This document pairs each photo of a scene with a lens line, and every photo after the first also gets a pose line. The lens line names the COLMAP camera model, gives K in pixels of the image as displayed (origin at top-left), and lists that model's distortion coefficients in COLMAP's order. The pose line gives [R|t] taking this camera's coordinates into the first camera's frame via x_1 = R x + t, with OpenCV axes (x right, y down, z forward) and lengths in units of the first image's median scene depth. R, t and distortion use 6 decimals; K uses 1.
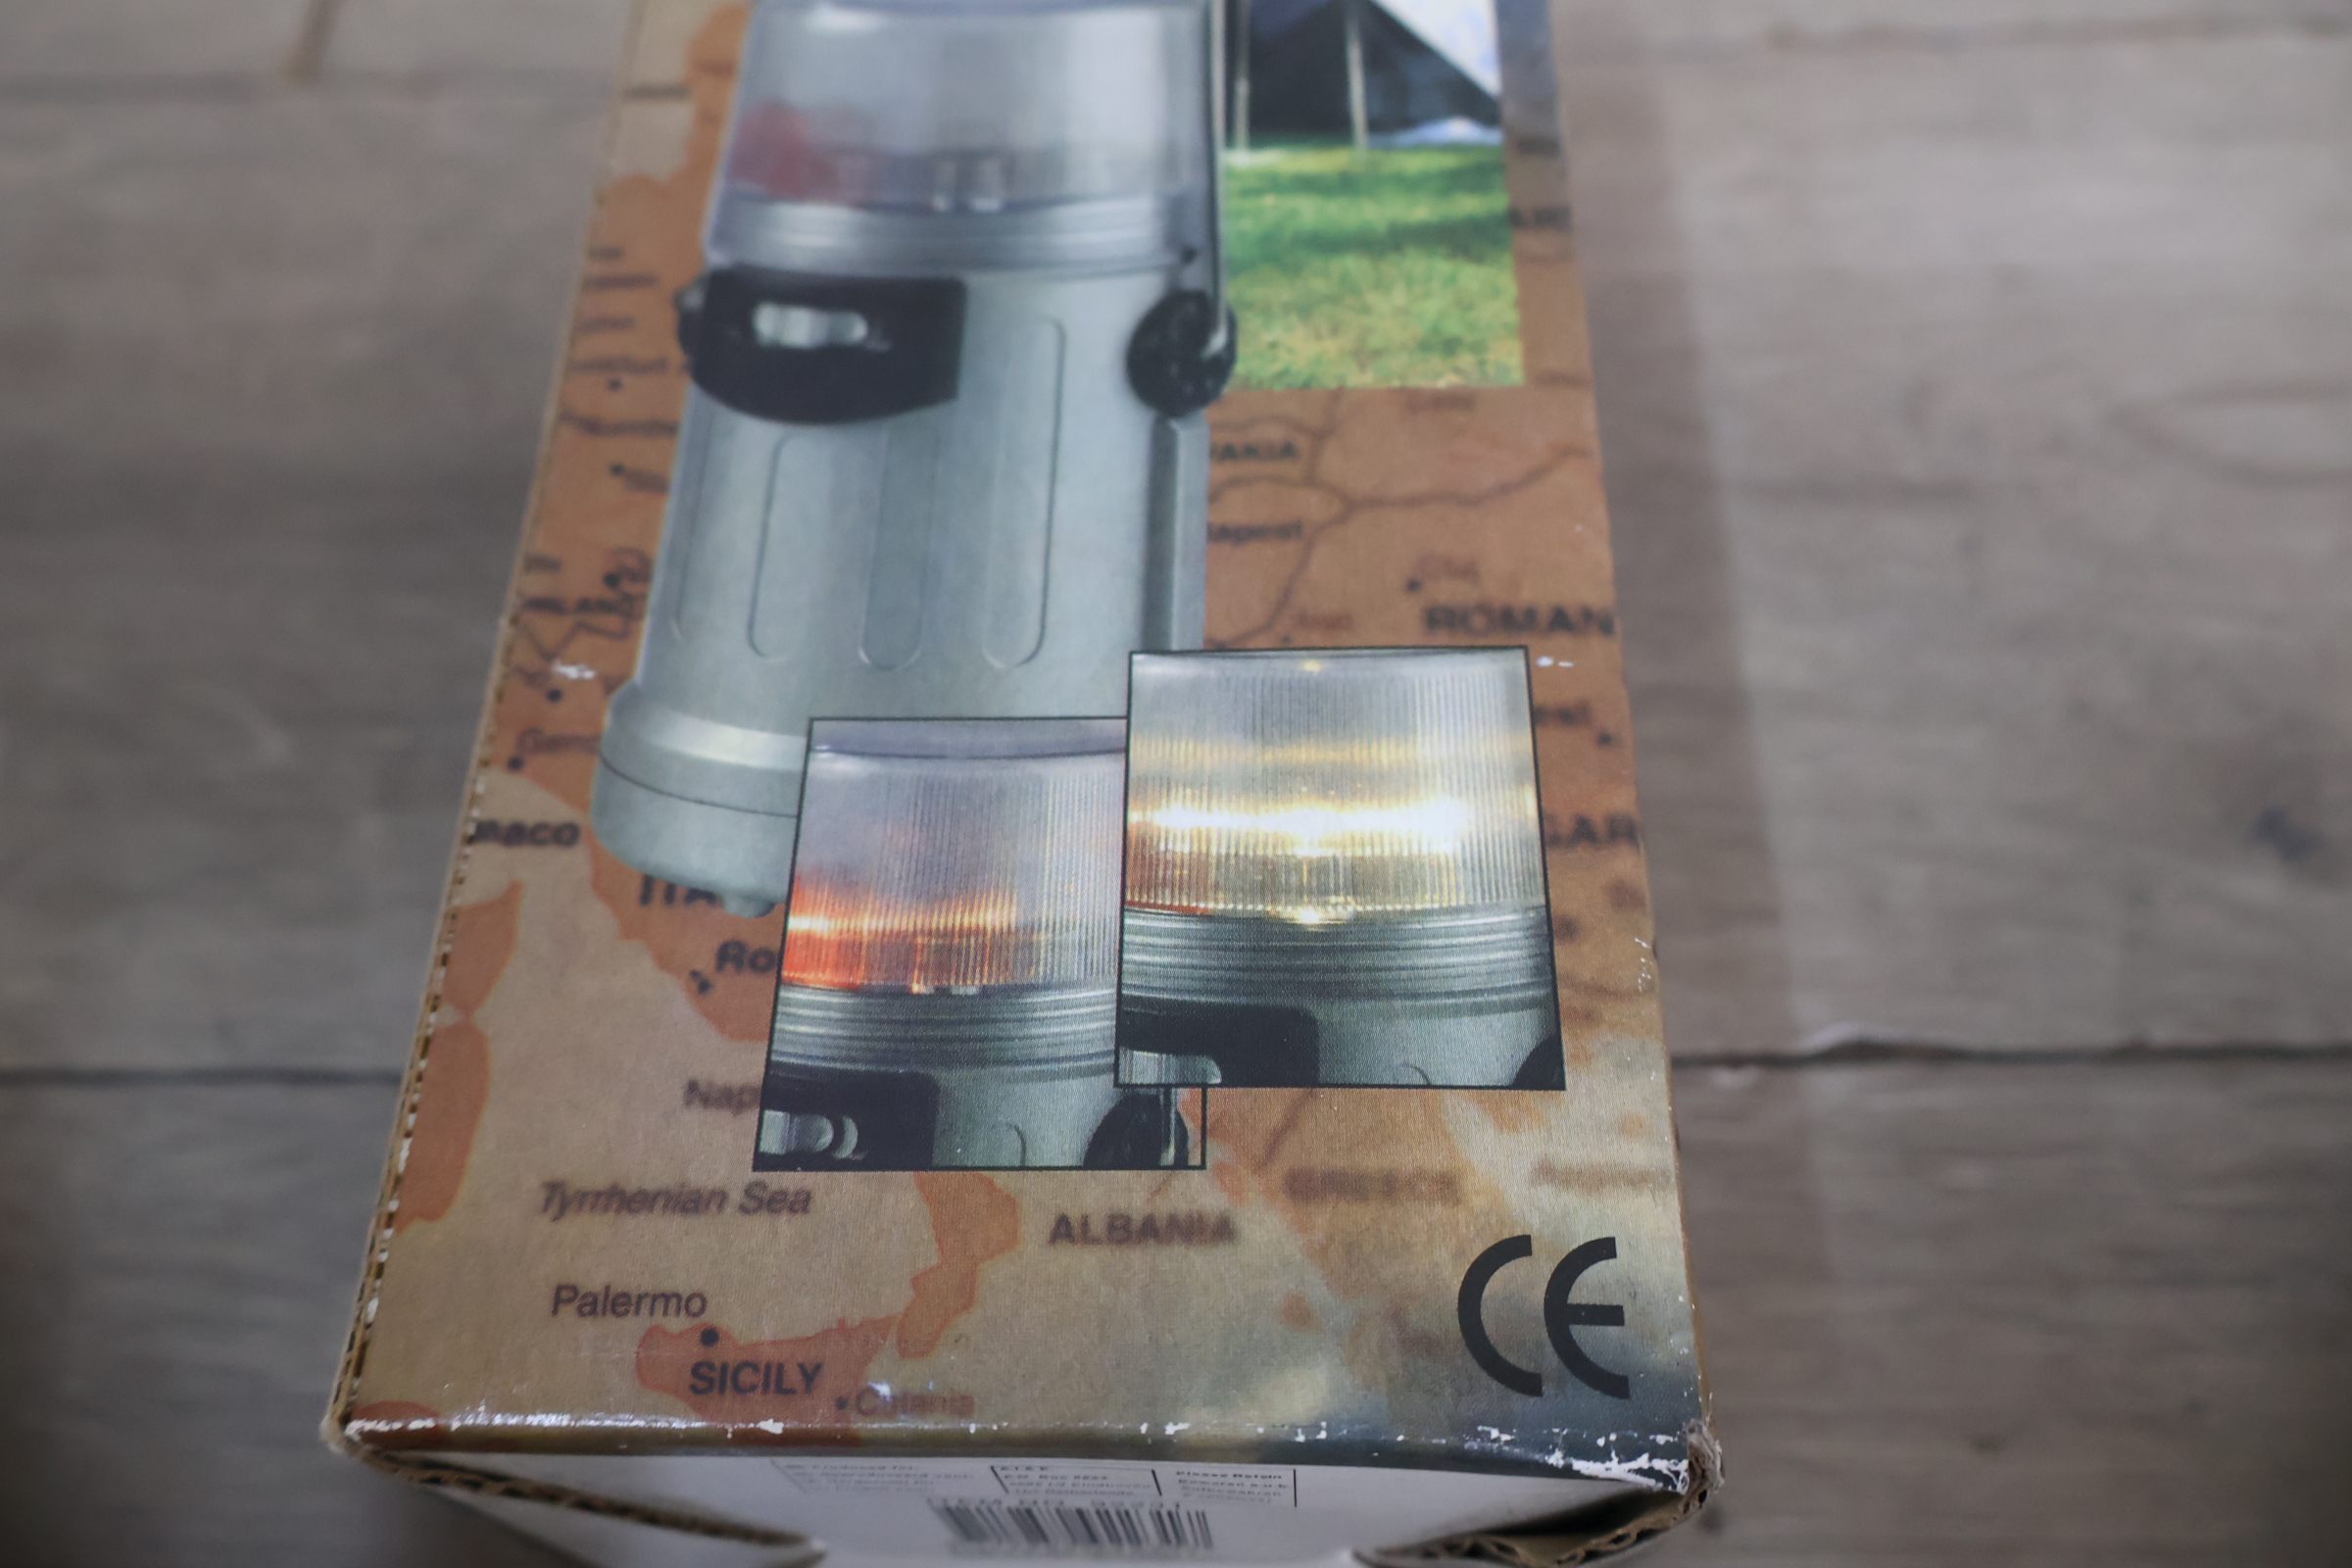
lens RADIAL K [[2029.9, 0, 1166.6], [0, 2029.9, 782.2], [0, 0, 1]] dist [0.009985, -0.001022]
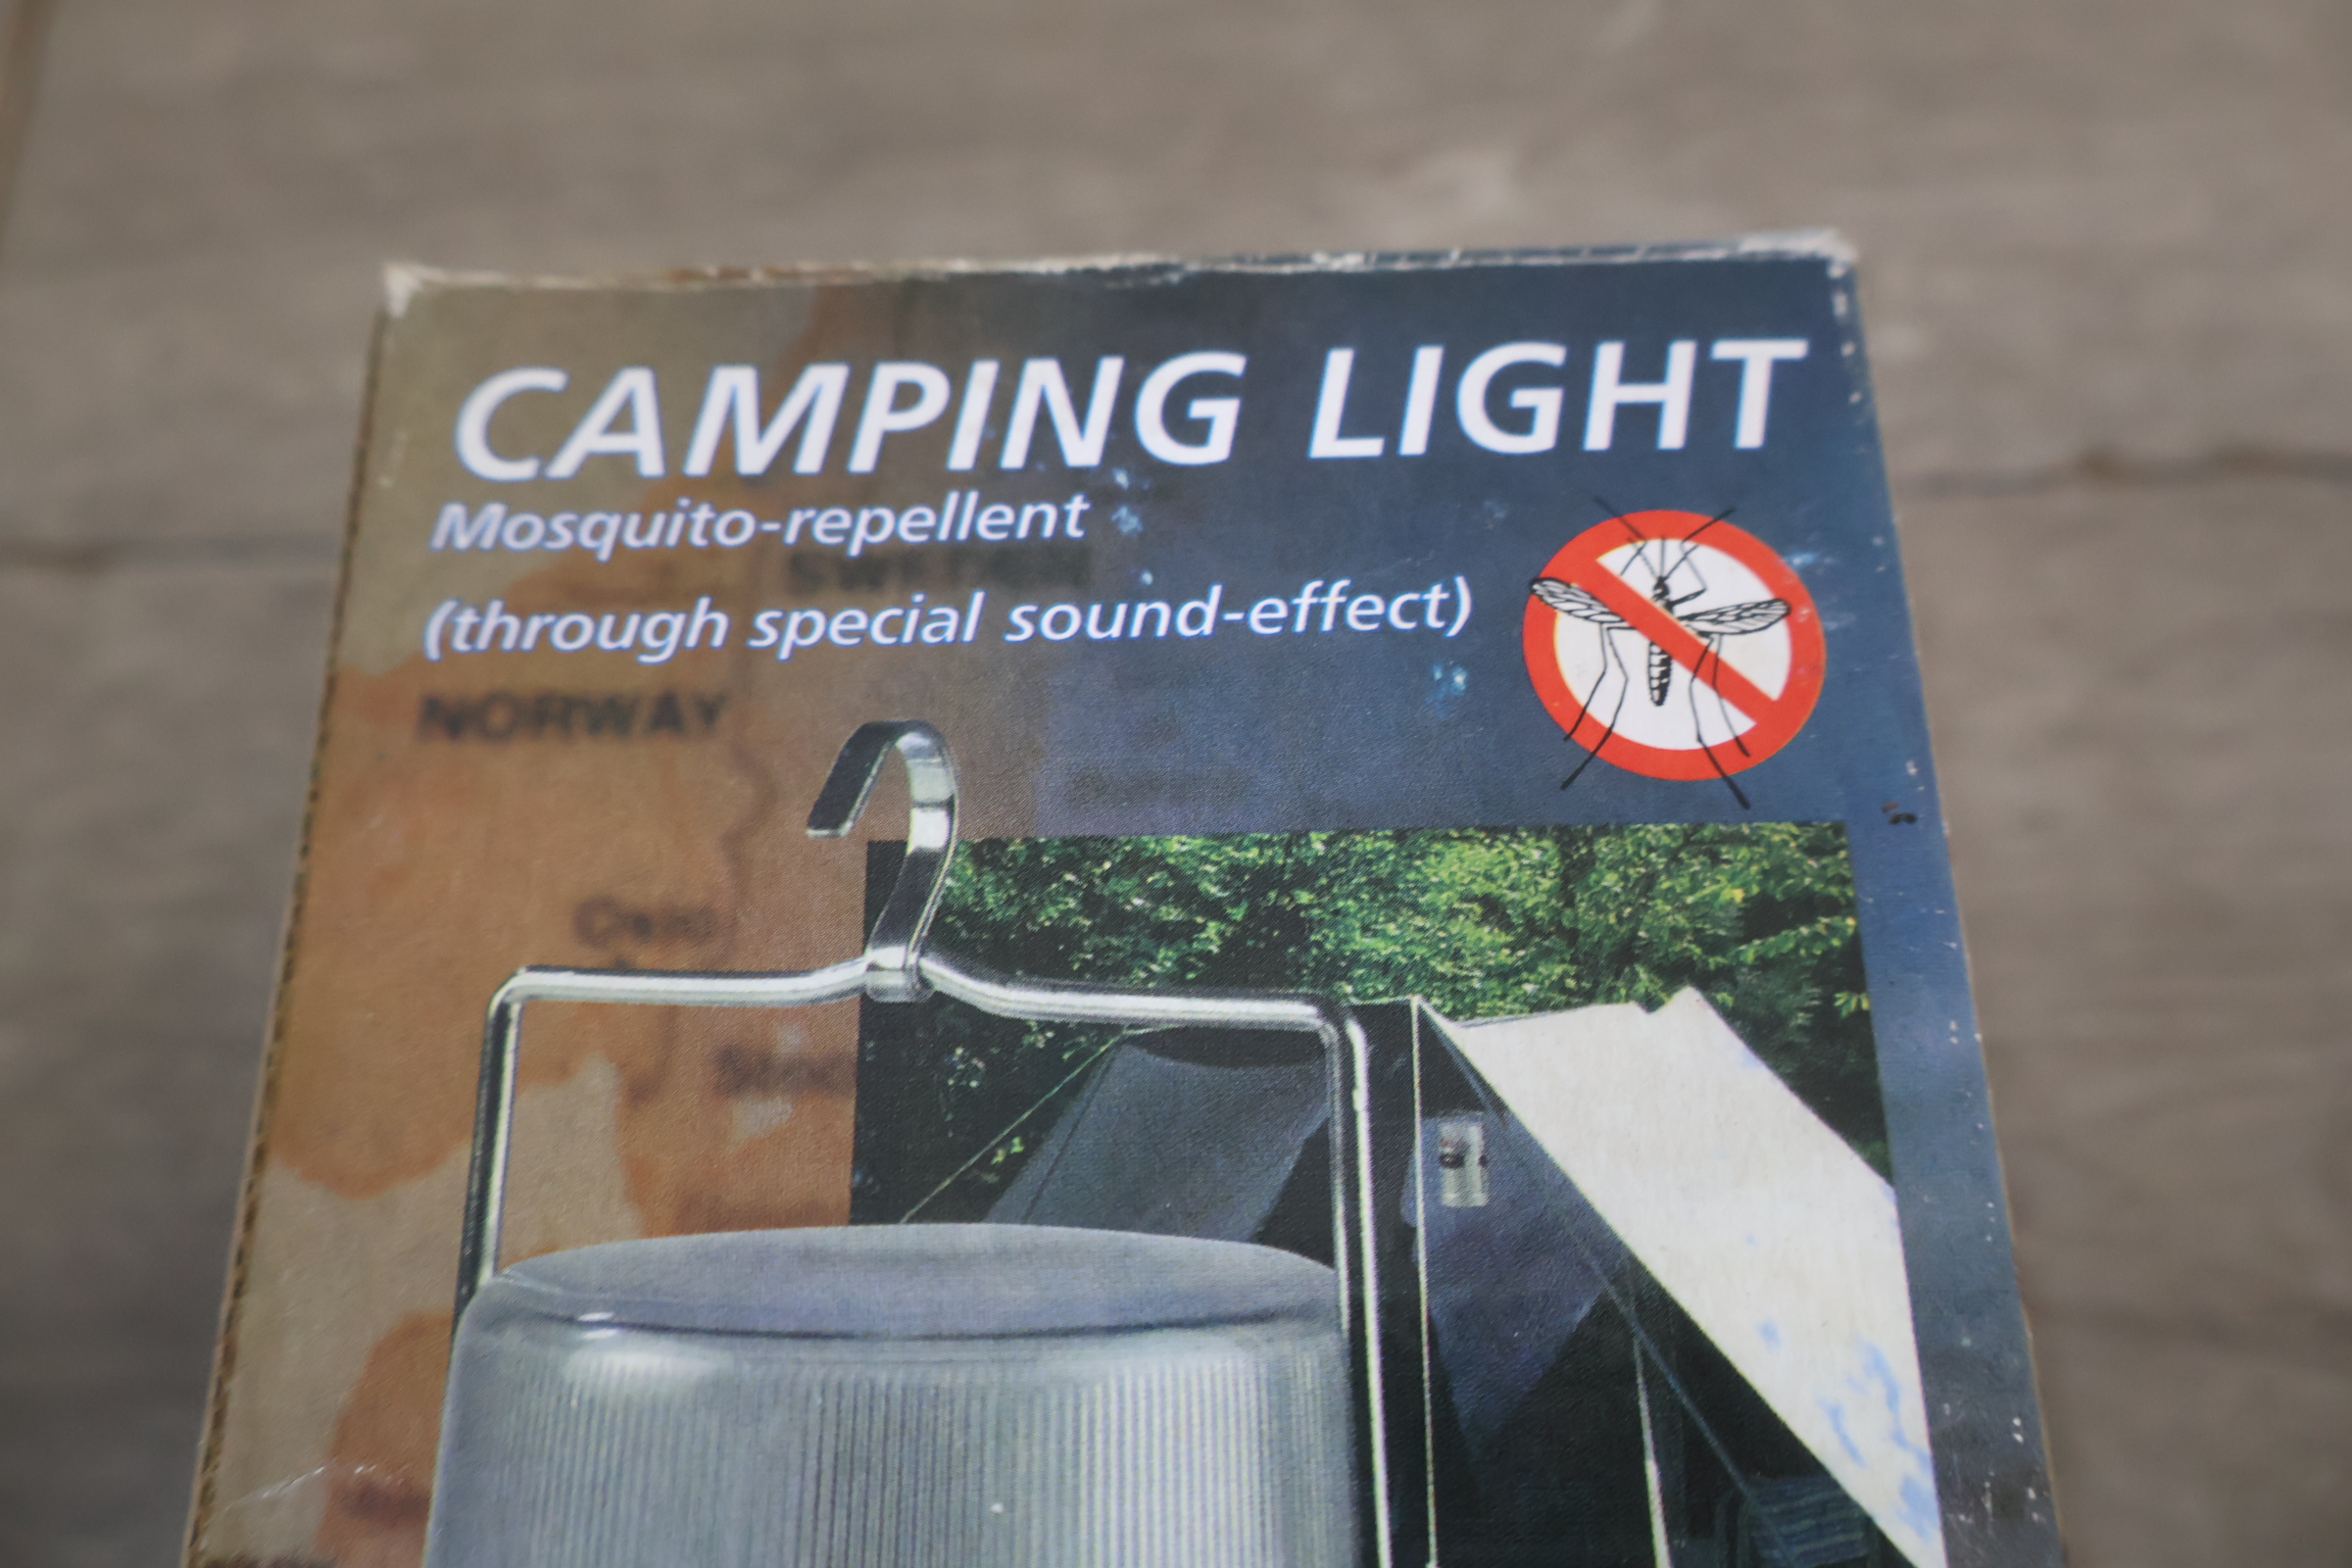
lens RADIAL K [[2029.9, 0, 1172.8], [0, 2029.9, 761.4], [0, 0, 1]] dist [0.009985, -0.001022]
pose [[0.999576, -0.025324, 0.014405, -0.034370], [0.023031, 0.989648, 0.141657, -0.717718], [-0.017843, -0.141265, 0.989811, 0.624114]]
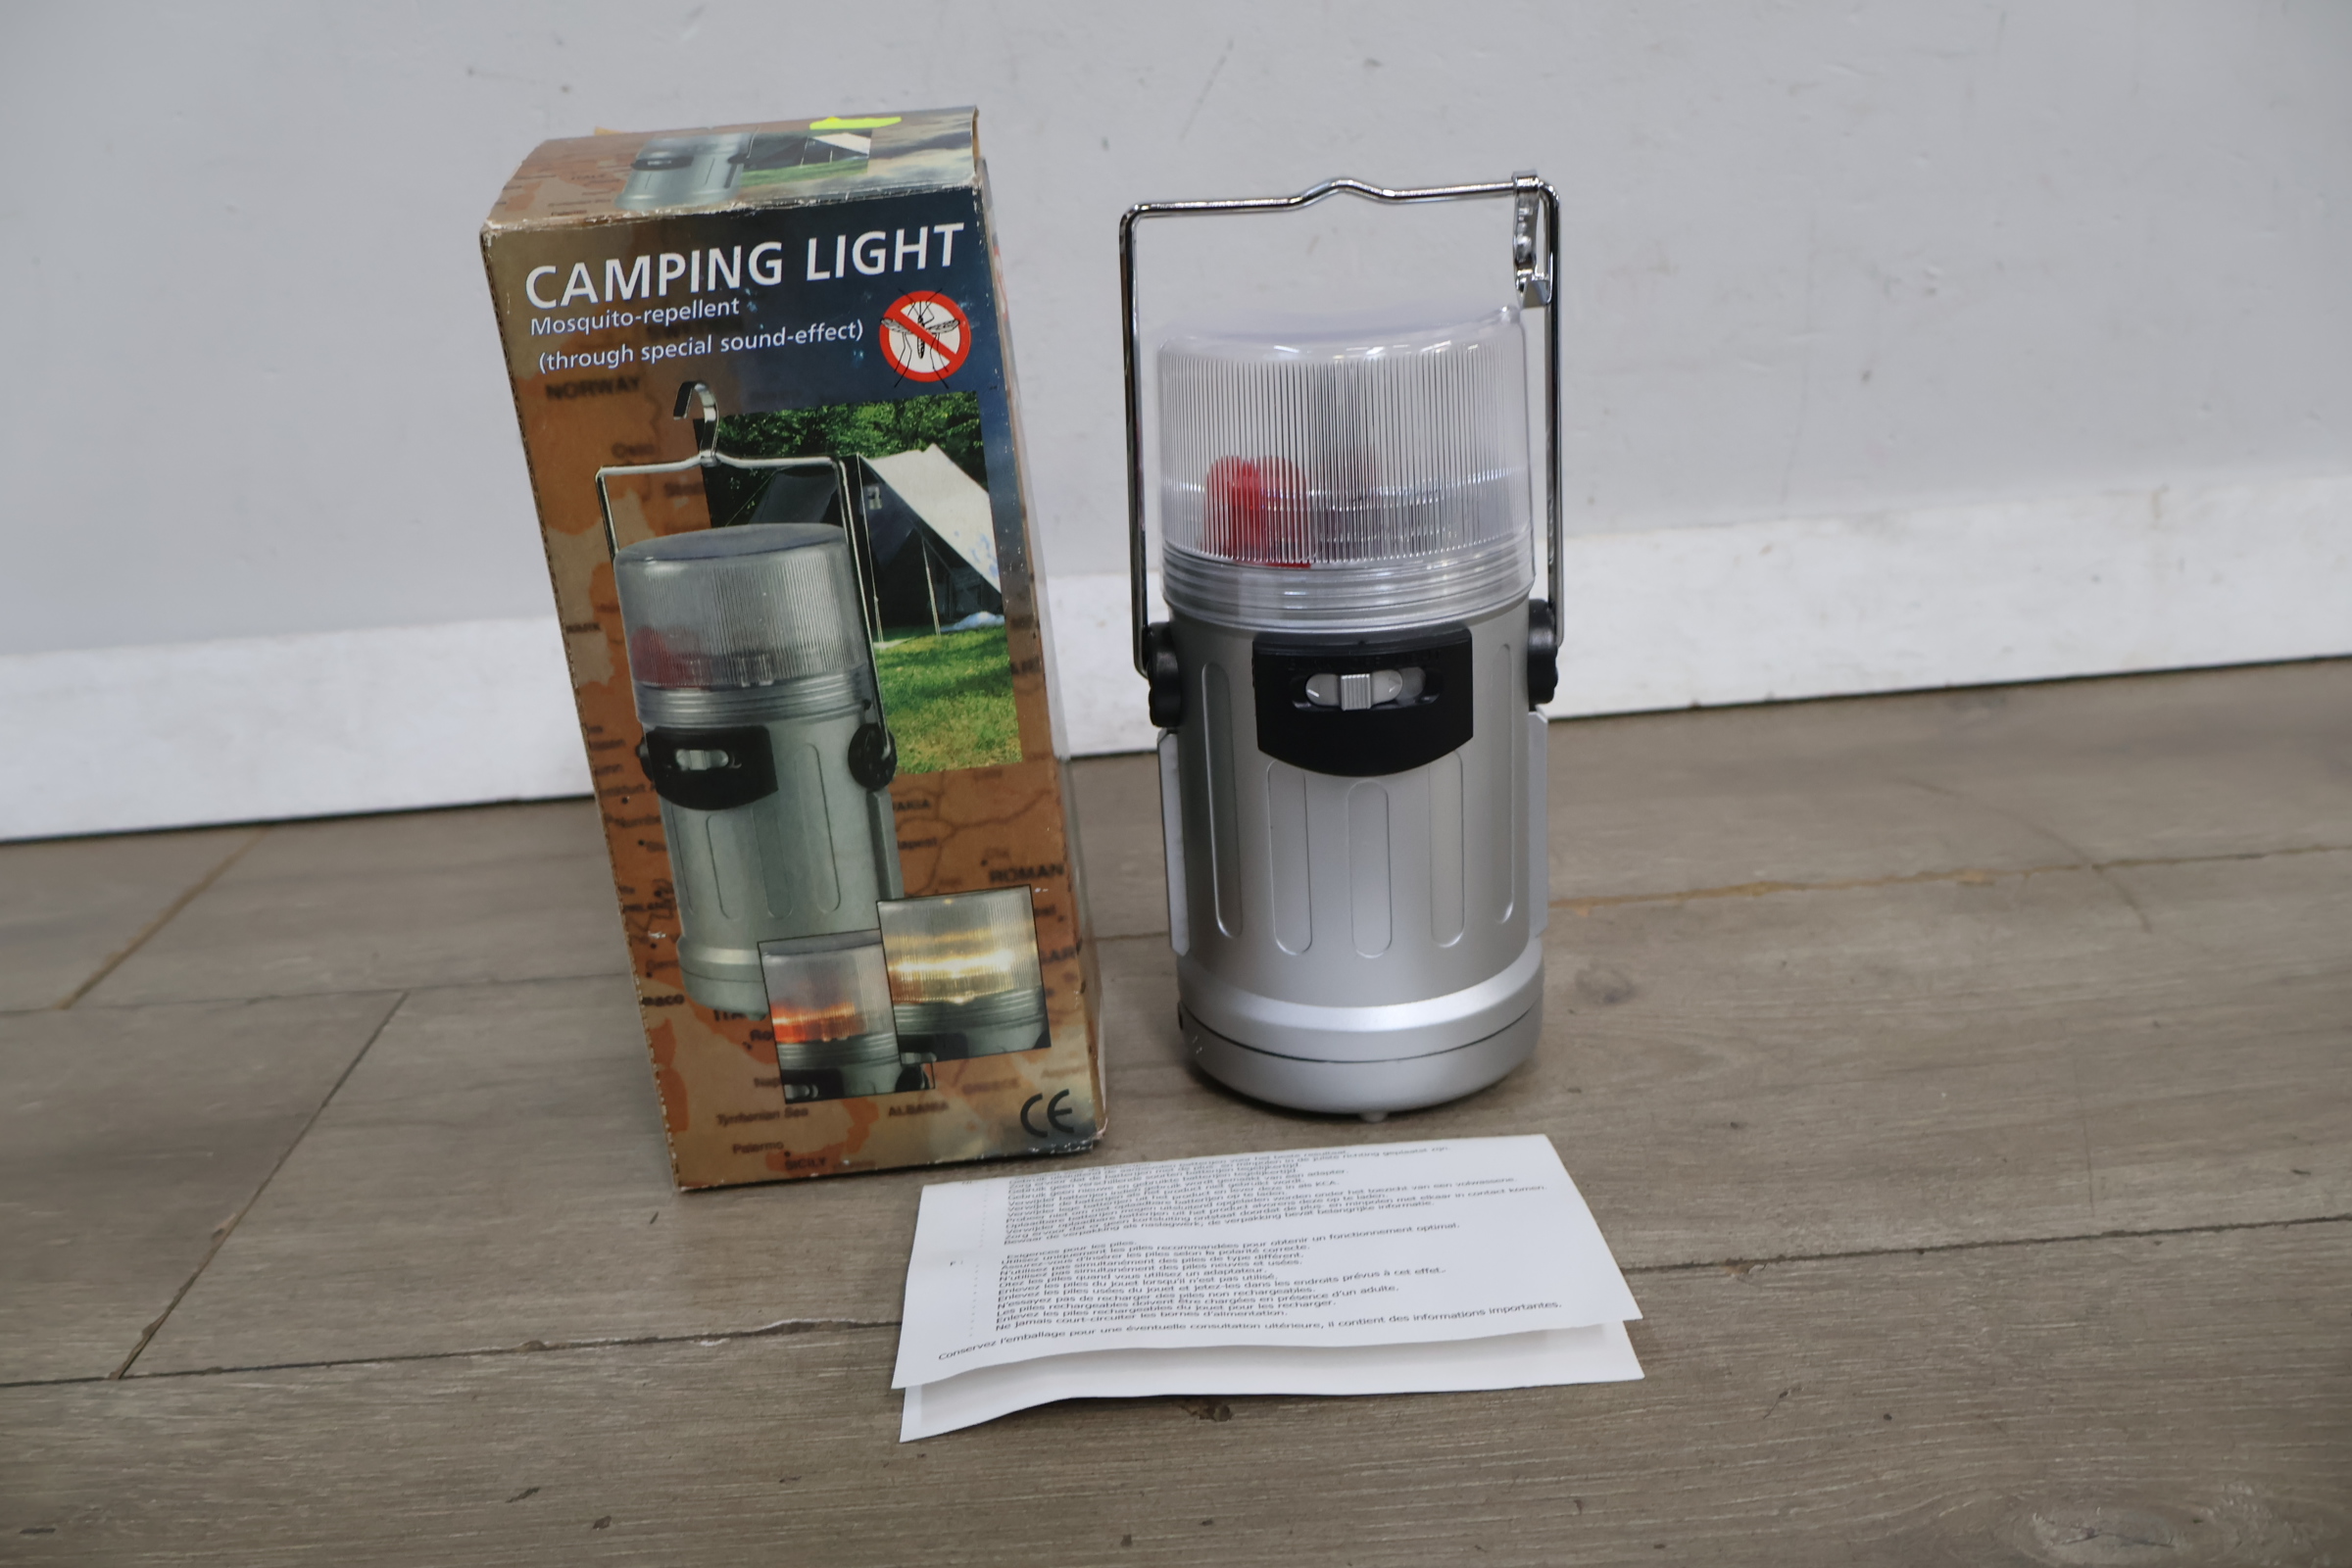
lens RADIAL K [[2029.9, 0, 1151.2], [0, 2029.9, 808.0], [0, 0, 1]] dist [0.009985, -0.001022]
pose [[0.988926, -0.139206, 0.051442, 0.206066], [0.050604, 0.642156, 0.764902, -2.043085], [-0.139512, -0.753828, 0.642090, -0.584041]]
